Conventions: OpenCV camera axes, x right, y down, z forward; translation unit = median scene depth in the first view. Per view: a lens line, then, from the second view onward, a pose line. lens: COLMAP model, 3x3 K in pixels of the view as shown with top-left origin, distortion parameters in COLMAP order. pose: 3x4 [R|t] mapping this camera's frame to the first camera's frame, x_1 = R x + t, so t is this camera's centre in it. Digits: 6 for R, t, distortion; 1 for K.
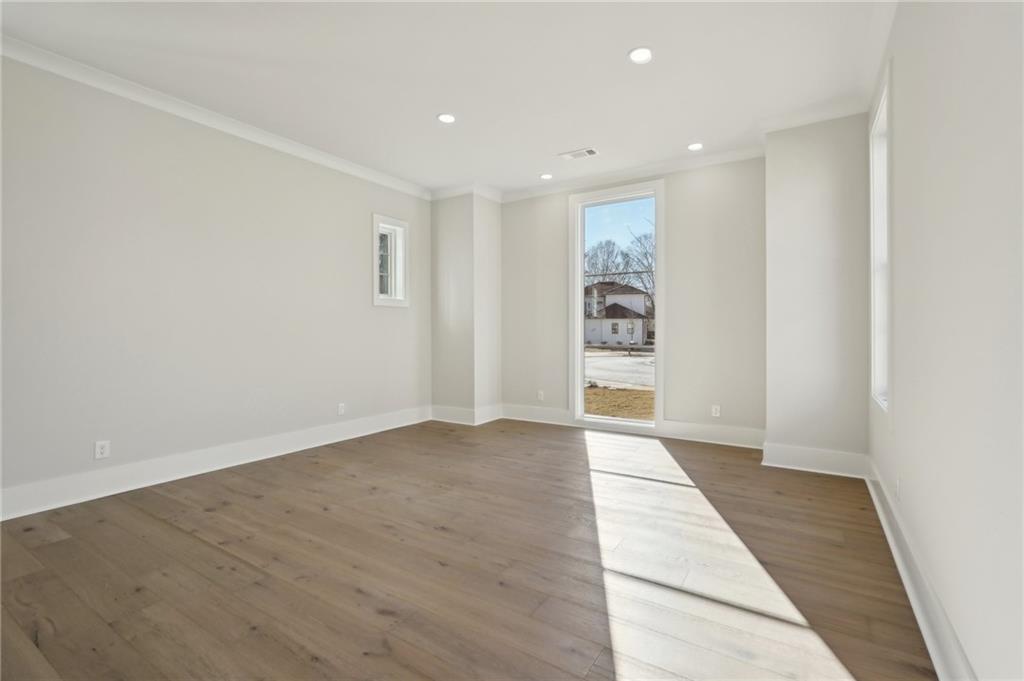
lens RADIAL K [[459.5, 0, 515.9], [0, 459.5, 336.8], [0, 0, 1]] dist [-0.012634, 0.005782]
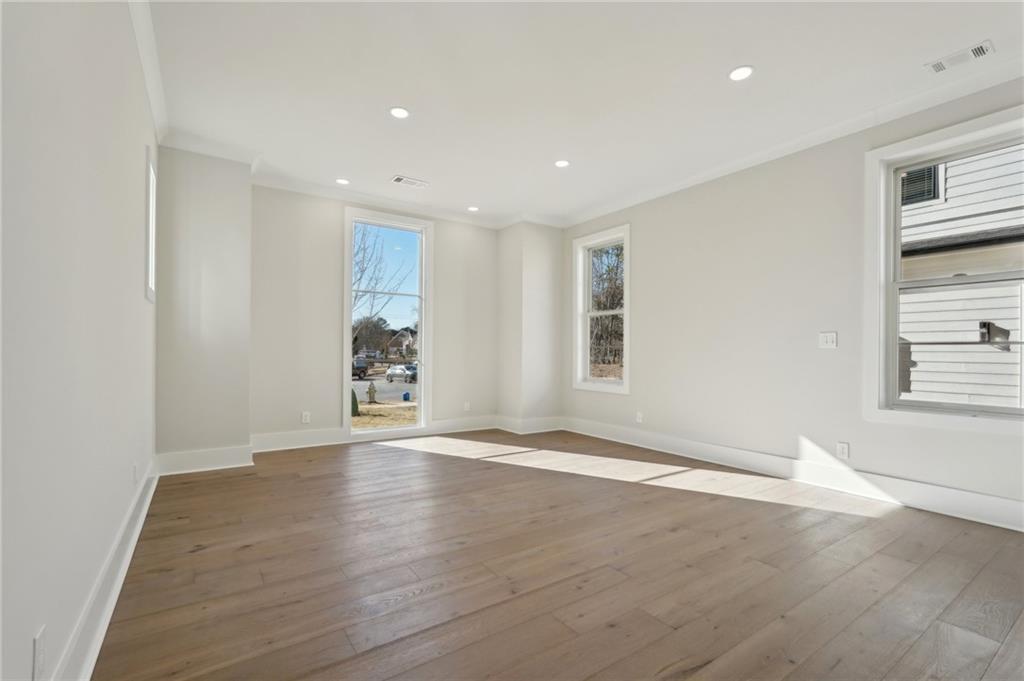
lens RADIAL K [[459.5, 0, 504.9], [0, 459.5, 350.6], [0, 0, 1]] dist [-0.012634, 0.005782]
pose [[0.397107, 0.005805, 0.917754, -1.291071], [0.002181, 0.999971, -0.007269, 0.013258], [-0.917770, 0.004888, 0.397083, 0.617146]]
